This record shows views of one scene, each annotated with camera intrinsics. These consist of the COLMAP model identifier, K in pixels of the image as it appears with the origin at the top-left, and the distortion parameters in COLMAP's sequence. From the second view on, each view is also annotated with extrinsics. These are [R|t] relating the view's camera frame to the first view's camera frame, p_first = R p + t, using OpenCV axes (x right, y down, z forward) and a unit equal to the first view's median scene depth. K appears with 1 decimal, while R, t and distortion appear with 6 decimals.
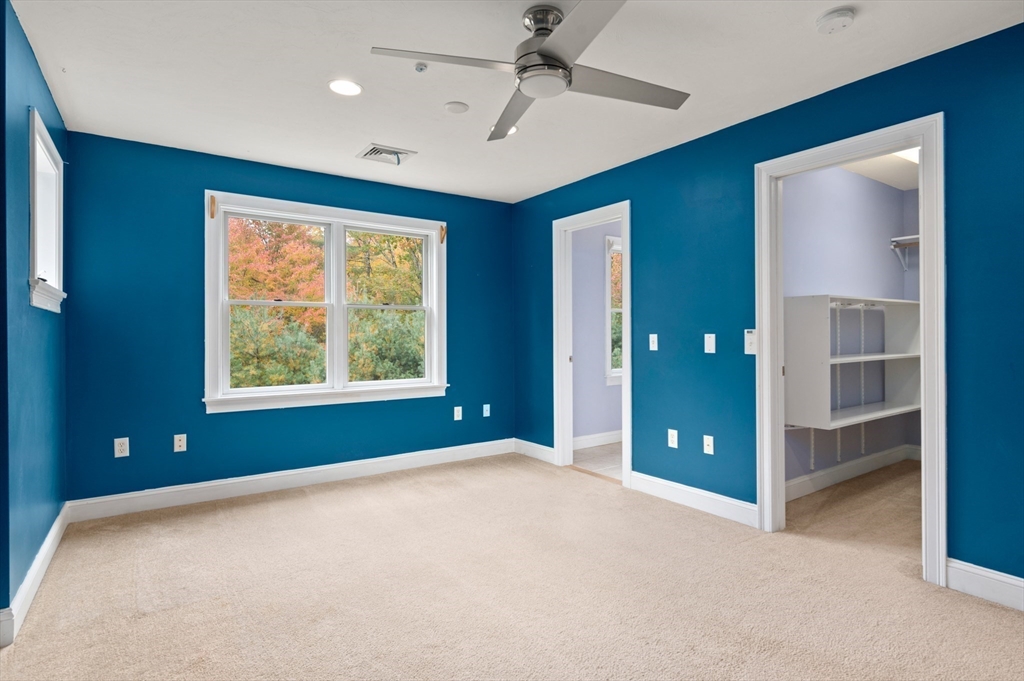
lens RADIAL K [[546.8, 0, 513.8], [0, 546.8, 329.6], [0, 0, 1]] dist [0.053270, -0.000270]
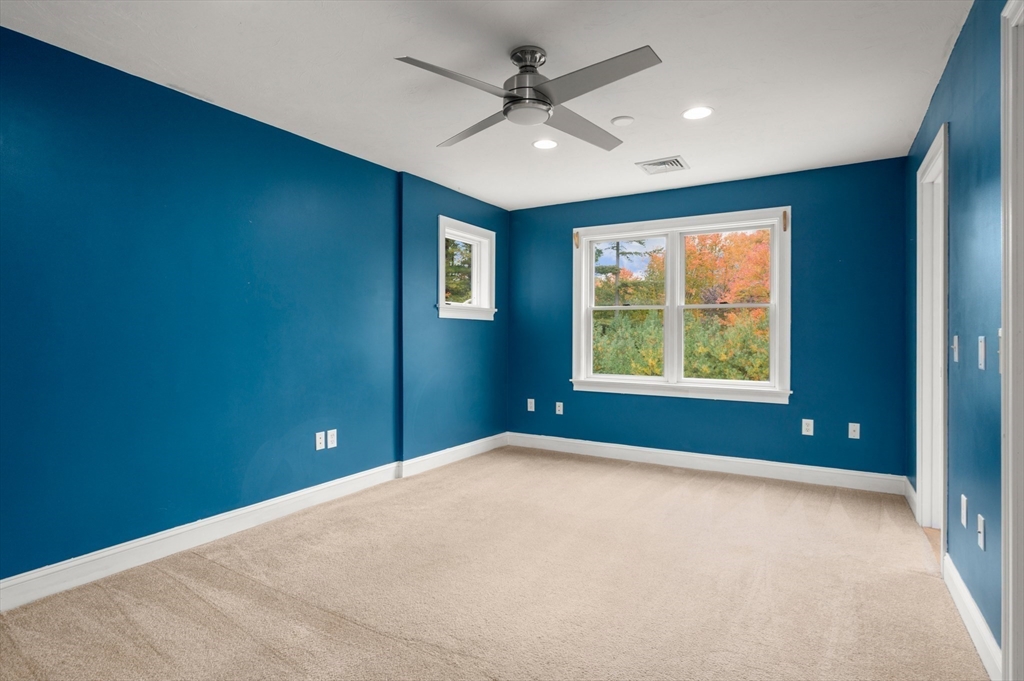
lens RADIAL K [[546.8, 0, 513.8], [0, 546.8, 329.6], [0, 0, 1]] dist [0.053270, -0.000270]
pose [[0.447516, 0.008459, -0.894236, 0.558802], [0.011512, 0.999818, 0.015219, -0.021142], [0.894202, -0.017105, 0.447337, 0.241353]]
